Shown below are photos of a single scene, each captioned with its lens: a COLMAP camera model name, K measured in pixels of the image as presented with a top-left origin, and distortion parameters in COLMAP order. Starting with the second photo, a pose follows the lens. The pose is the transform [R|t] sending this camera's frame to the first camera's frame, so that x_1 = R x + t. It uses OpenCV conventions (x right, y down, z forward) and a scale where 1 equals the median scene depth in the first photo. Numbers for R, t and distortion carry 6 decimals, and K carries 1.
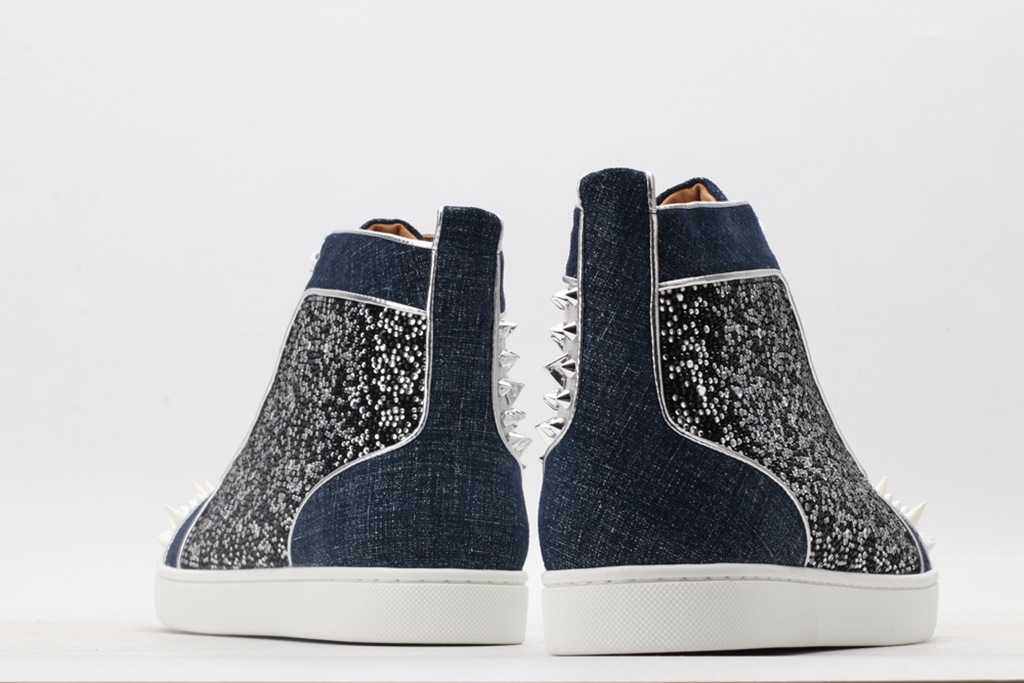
lens RADIAL K [[2467.3, 0, 512.0], [0, 2467.3, 341.5], [0, 0, 1]] dist [-0.229545, 0.488551]
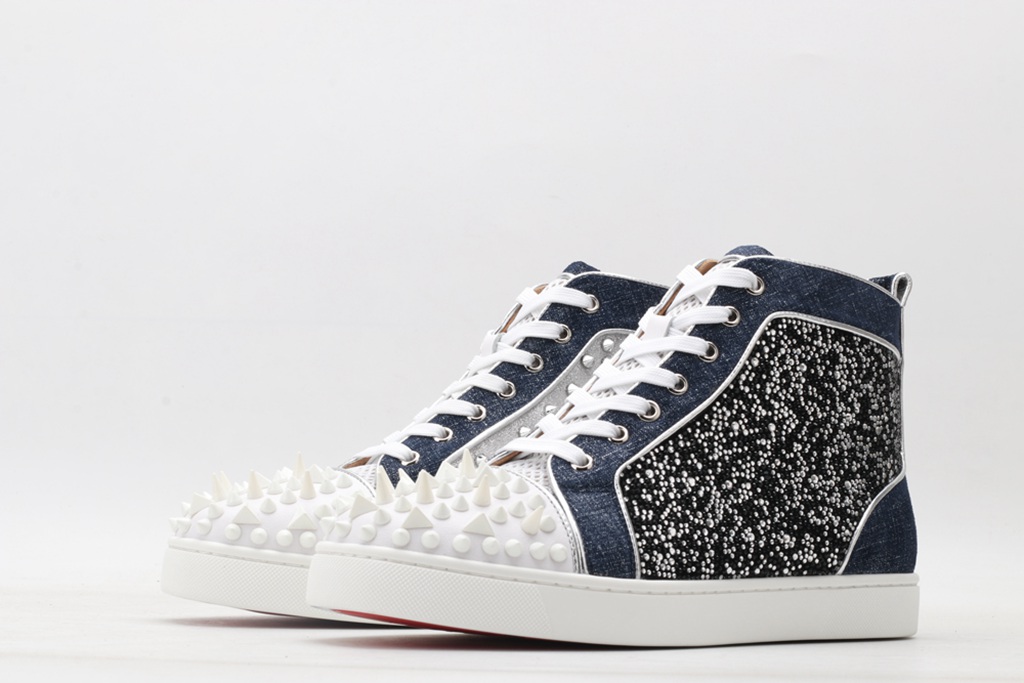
lens RADIAL K [[2467.3, 0, 512.0], [0, 2467.3, 341.5], [0, 0, 1]] dist [-0.229545, 0.488551]
pose [[-0.122367, 0.065077, 0.990349, -1.160323], [-0.104802, 0.991422, -0.078097, 0.089847], [-0.986936, -0.113347, -0.114497, 1.287880]]
